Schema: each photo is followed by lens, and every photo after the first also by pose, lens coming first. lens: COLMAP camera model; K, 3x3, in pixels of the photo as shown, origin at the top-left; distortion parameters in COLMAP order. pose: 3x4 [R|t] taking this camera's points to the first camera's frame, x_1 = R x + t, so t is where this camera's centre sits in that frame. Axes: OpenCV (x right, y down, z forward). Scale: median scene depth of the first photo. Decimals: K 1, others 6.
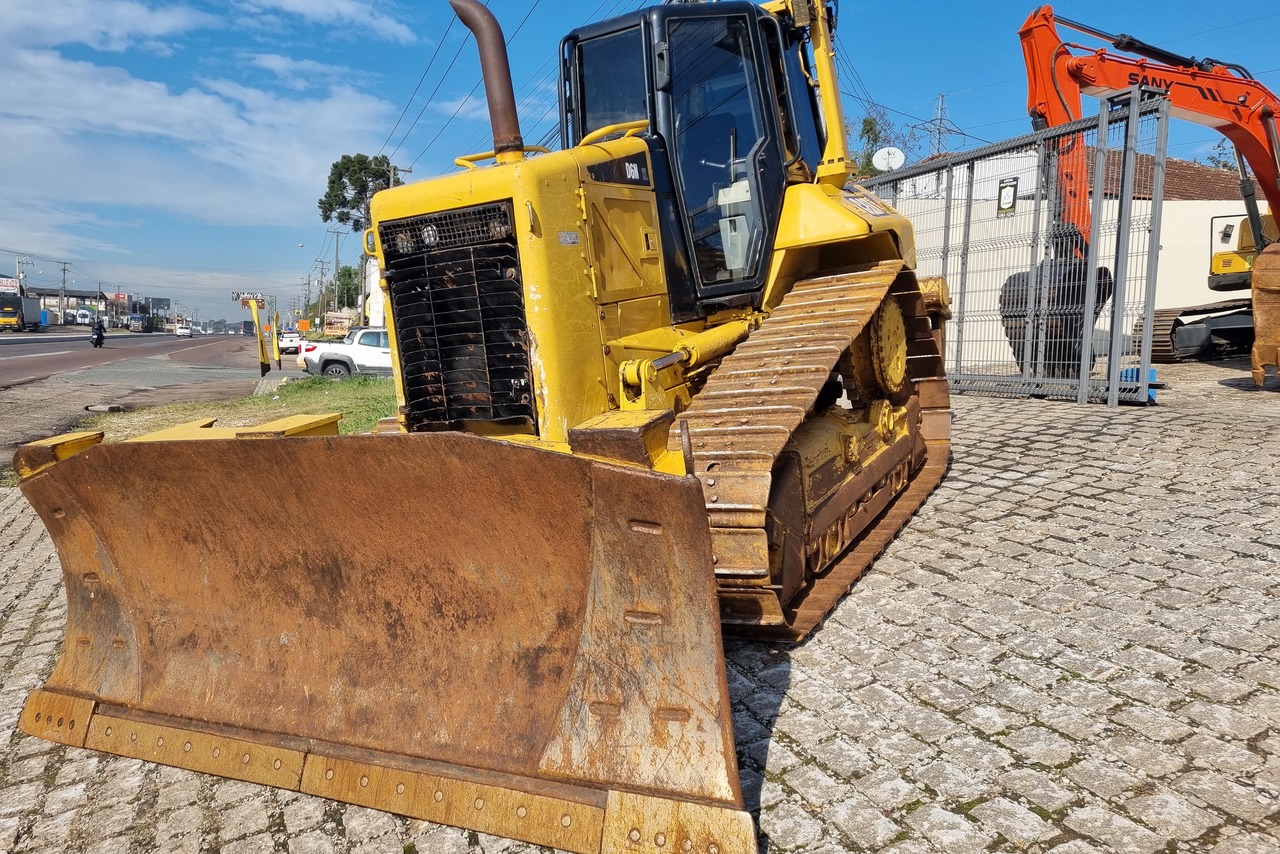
lens RADIAL K [[957.3, 0, 609.9], [0, 957.3, 426.5], [0, 0, 1]] dist [0.096772, -0.080047]
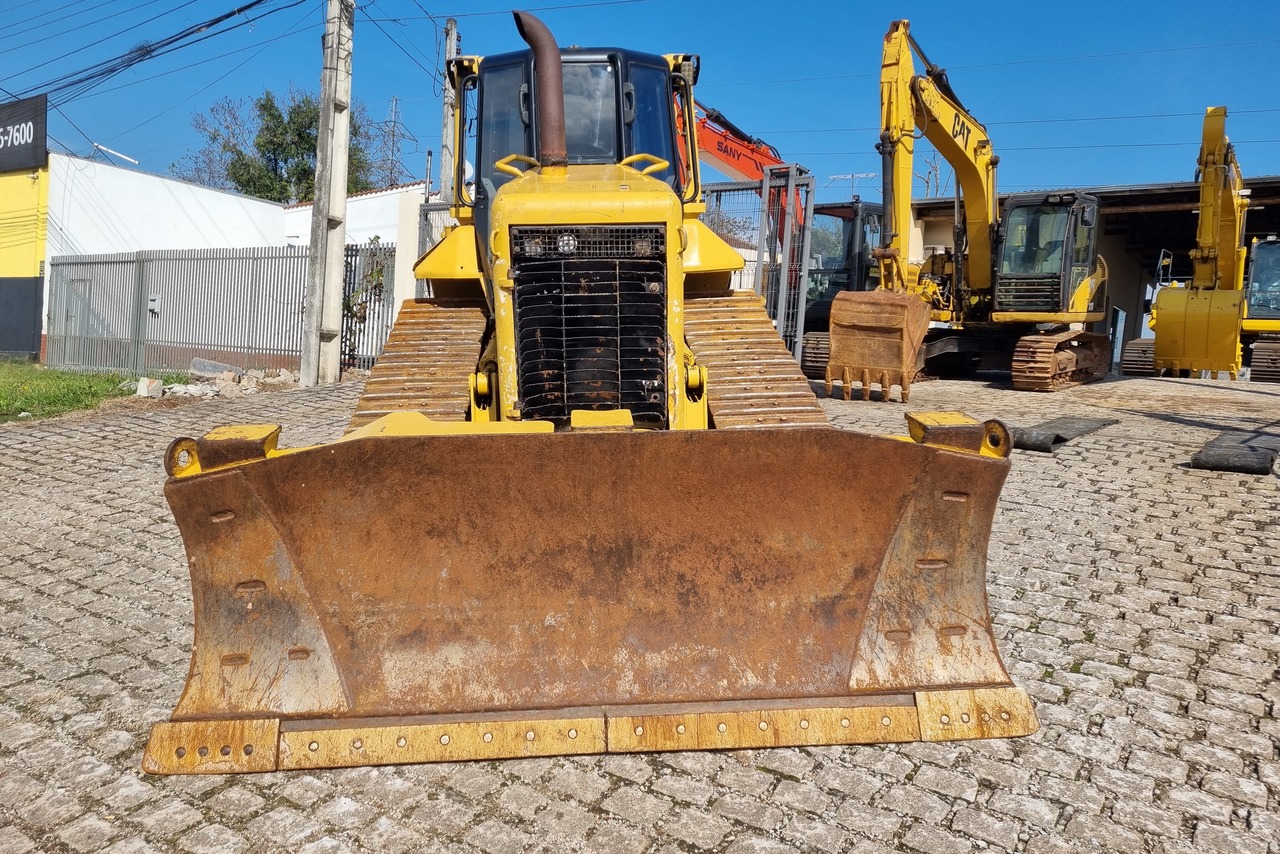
lens RADIAL K [[960.5, 0, 645.8], [0, 960.5, 426.0], [0, 0, 1]] dist [0.086793, -0.082117]
pose [[0.838777, 0.003880, 0.544461, -0.910262], [-0.006308, 0.999977, 0.002592, 0.002061], [-0.544438, -0.005609, 0.838782, 0.060512]]
